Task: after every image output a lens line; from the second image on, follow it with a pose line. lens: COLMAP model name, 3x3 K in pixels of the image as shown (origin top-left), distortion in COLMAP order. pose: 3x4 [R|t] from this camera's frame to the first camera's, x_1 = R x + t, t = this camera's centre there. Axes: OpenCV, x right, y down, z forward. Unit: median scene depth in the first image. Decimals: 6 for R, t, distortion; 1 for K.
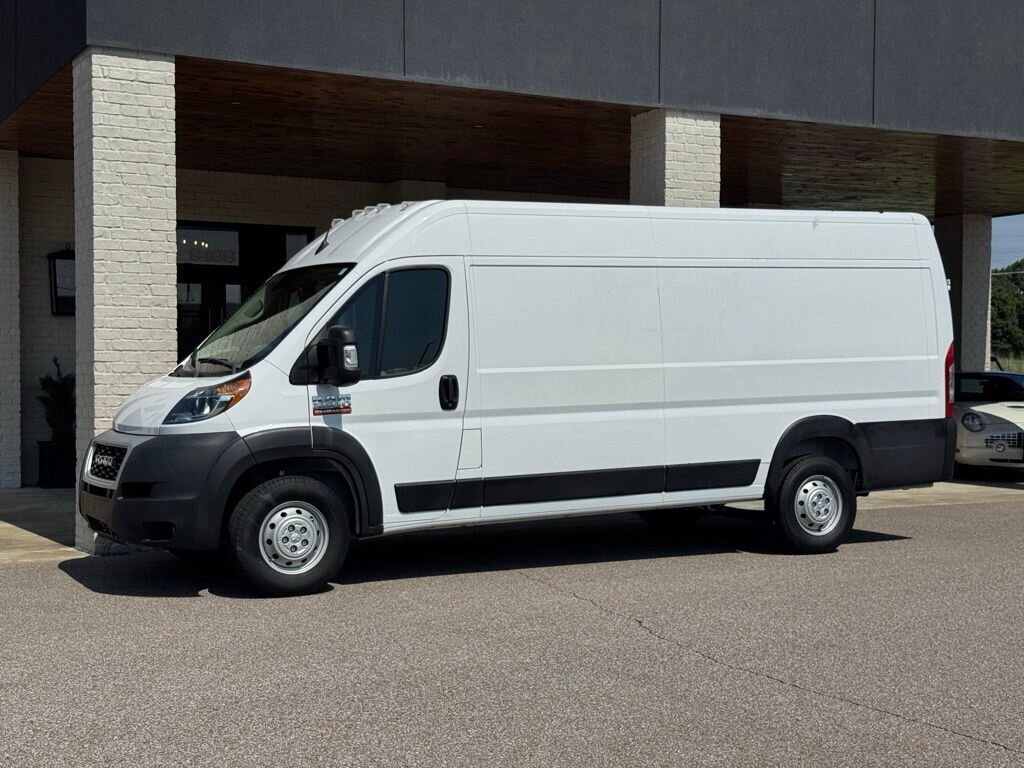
lens RADIAL K [[1430.4, 0, 510.8], [0, 1430.4, 384.2], [0, 0, 1]] dist [0.132503, 0.000000]
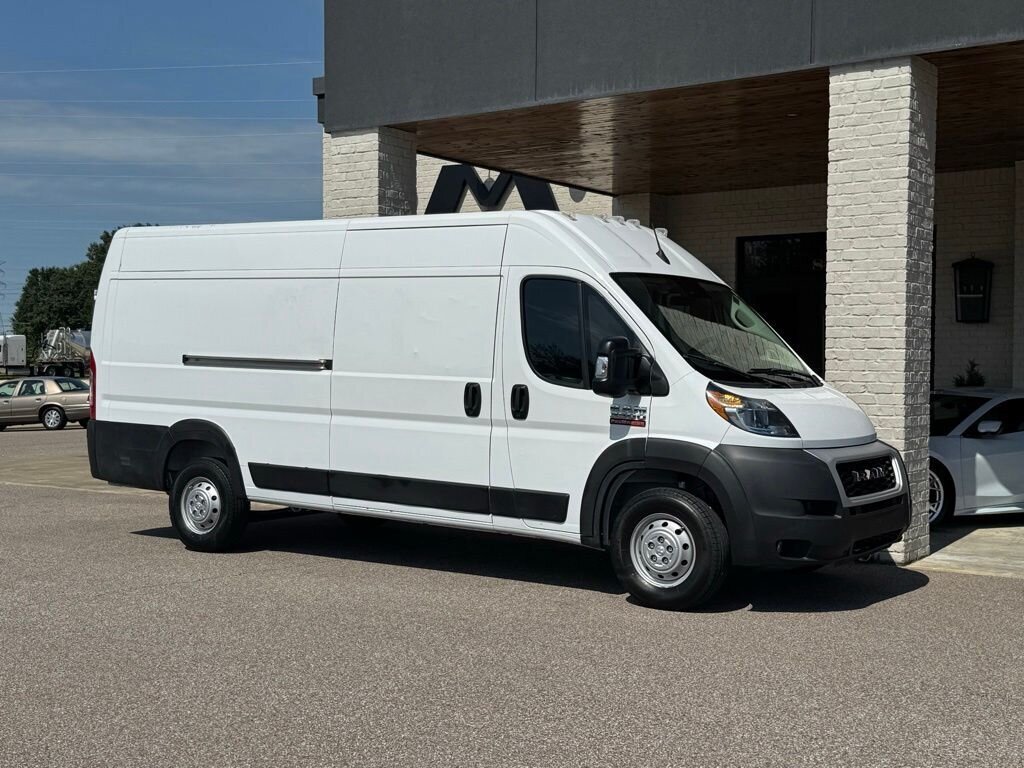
lens RADIAL K [[1309.0, 0, 510.7], [0, 1309.0, 388.4], [0, 0, 1]] dist [0.118542, 0.000000]
pose [[0.450305, 0.019795, -0.892655, 0.868719], [-0.016051, 0.999772, 0.014073, -0.015647], [0.892730, 0.007991, 0.450521, 0.594719]]
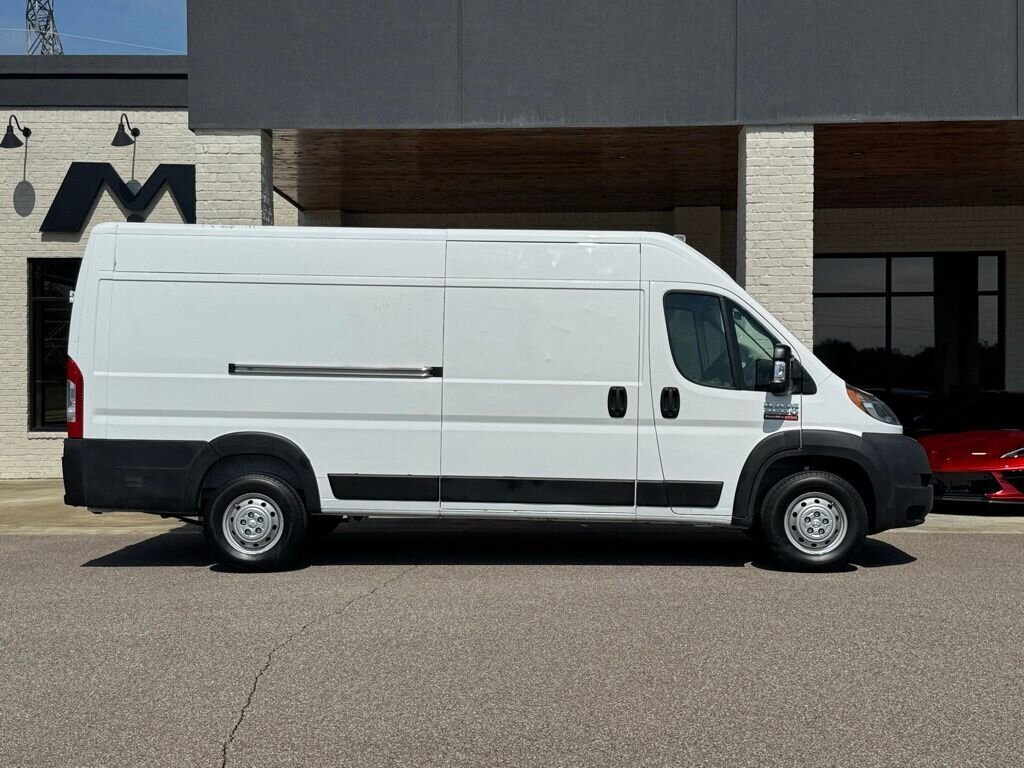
lens RADIAL K [[1309.0, 0, 511.9], [0, 1309.0, 391.5], [0, 0, 1]] dist [0.118542, 0.000000]
pose [[0.866968, -0.000199, -0.498364, 0.519158], [-0.001429, 0.999995, -0.002886, -0.001487], [0.498362, 0.003214, 0.866963, 0.138186]]
